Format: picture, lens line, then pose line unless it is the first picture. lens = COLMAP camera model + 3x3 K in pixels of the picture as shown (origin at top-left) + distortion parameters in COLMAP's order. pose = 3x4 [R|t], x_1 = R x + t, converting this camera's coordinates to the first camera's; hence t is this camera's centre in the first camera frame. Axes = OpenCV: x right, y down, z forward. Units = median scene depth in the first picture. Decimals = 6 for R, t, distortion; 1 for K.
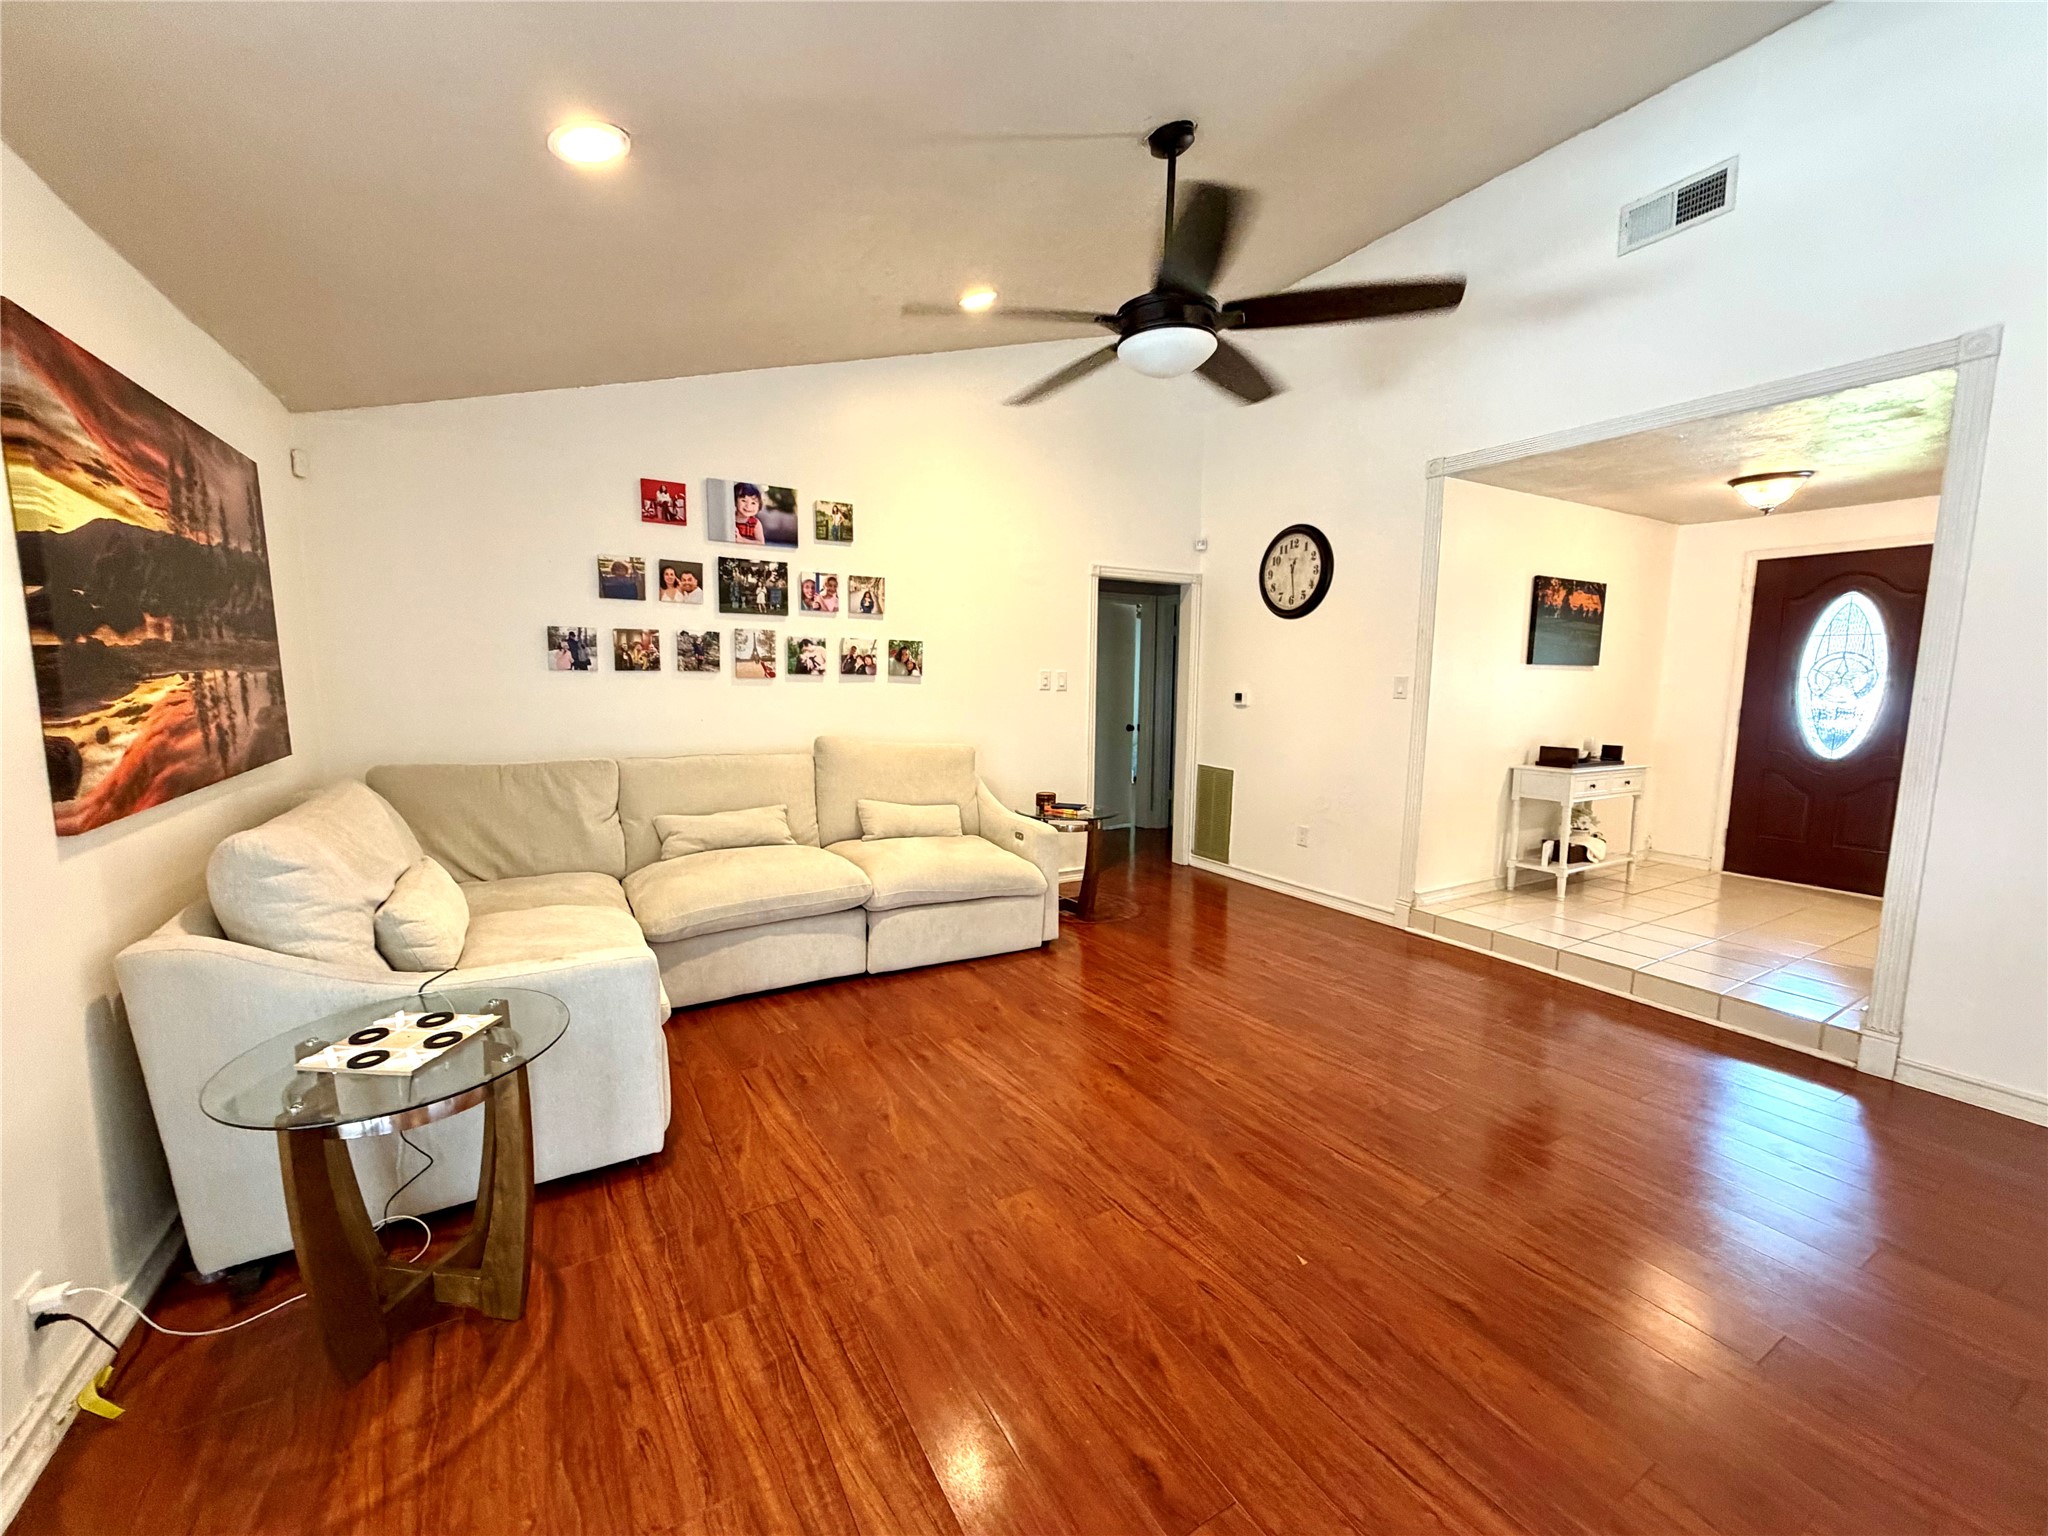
lens RADIAL K [[816.7, 0, 1017.9], [0, 816.7, 769.2], [0, 0, 1]] dist [0.001268, 0.000075]
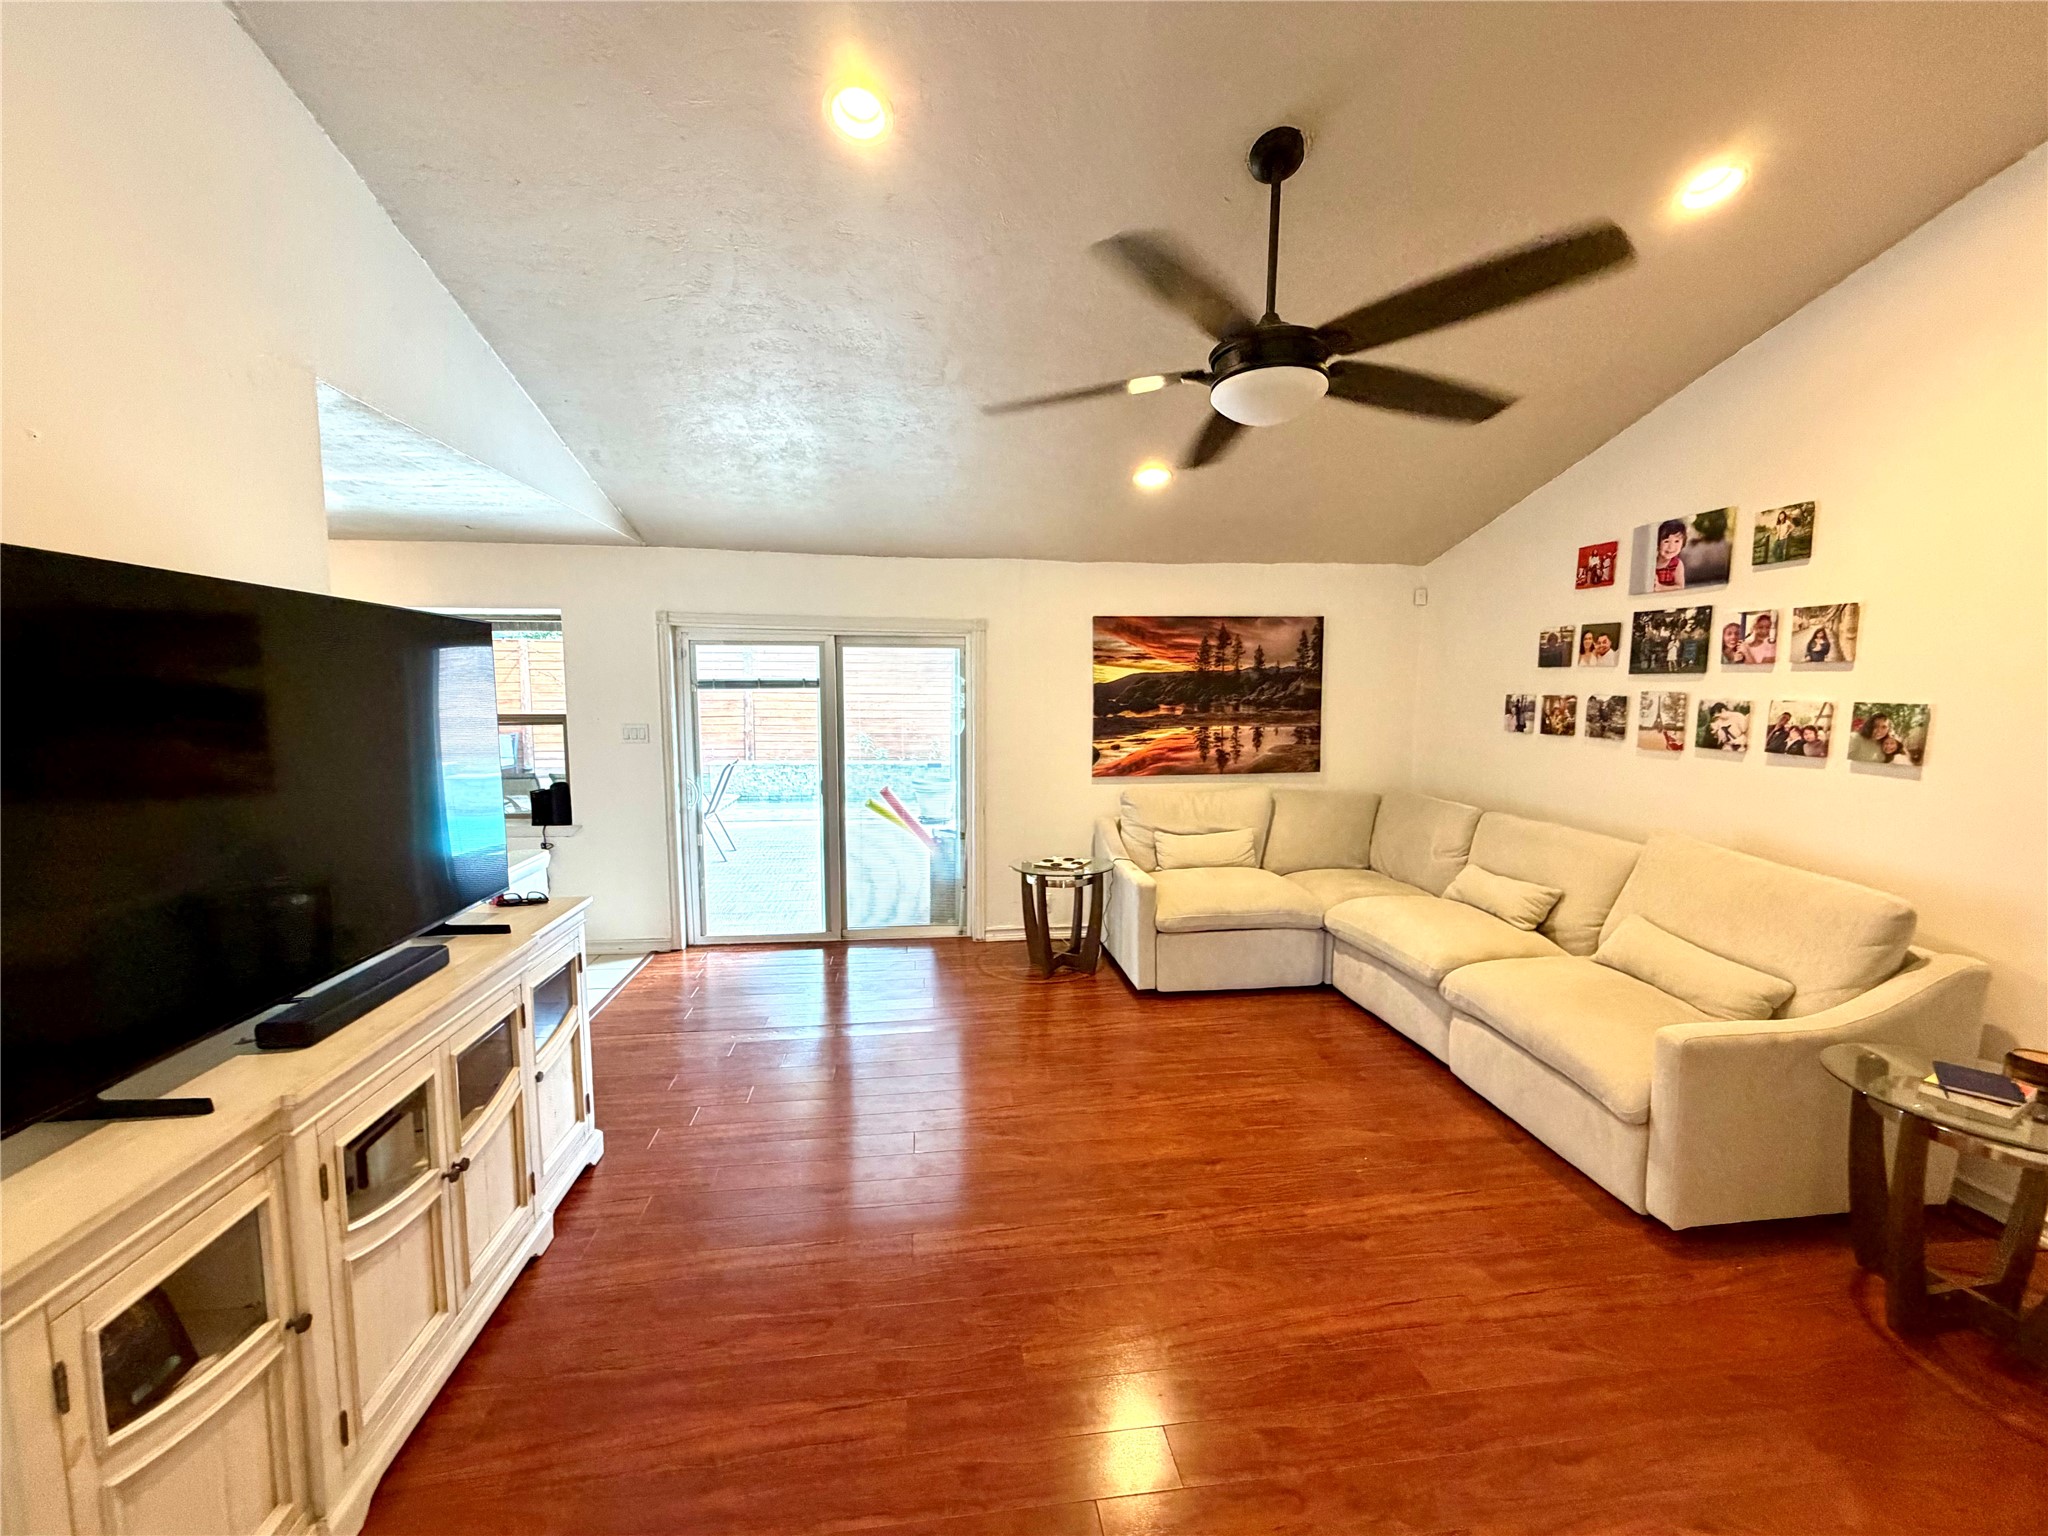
lens RADIAL K [[816.7, 0, 1017.9], [0, 816.7, 769.2], [0, 0, 1]] dist [0.001268, 0.000075]
pose [[-0.388612, 0.079118, -0.917998, 0.710610], [-0.116669, 0.984062, 0.134200, -0.129496], [0.913985, 0.159254, -0.373188, 0.726365]]
